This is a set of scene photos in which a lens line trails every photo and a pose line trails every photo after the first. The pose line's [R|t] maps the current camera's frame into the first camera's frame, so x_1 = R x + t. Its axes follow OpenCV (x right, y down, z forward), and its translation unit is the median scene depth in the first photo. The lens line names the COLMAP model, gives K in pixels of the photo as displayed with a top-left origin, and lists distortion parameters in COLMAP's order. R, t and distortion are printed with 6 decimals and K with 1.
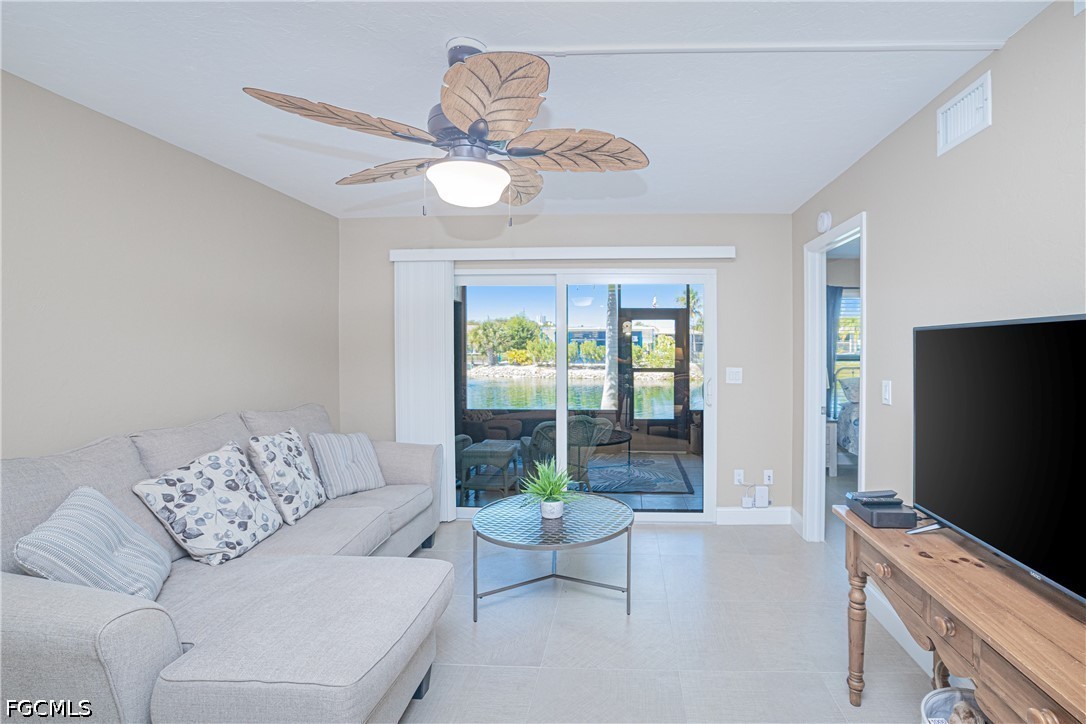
lens RADIAL K [[493.7, 0, 604.4], [0, 493.7, 352.2], [0, 0, 1]] dist [-0.017130, -0.000010]
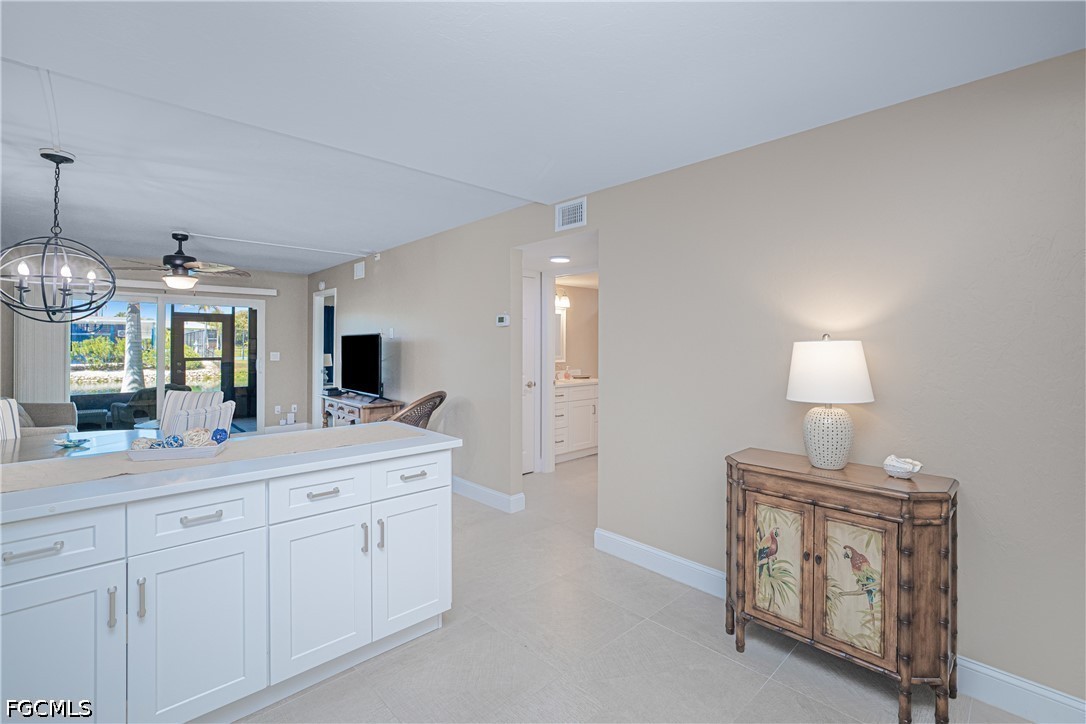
lens RADIAL K [[477.1, 0, 547.6], [0, 477.1, 340.6], [0, 0, 1]] dist [-0.008050, 0.000328]
pose [[0.689862, 0.008069, 0.723896, -0.343773], [0.005325, 0.999854, -0.016219, 0.020860], [-0.723922, 0.015044, 0.689718, -1.035209]]
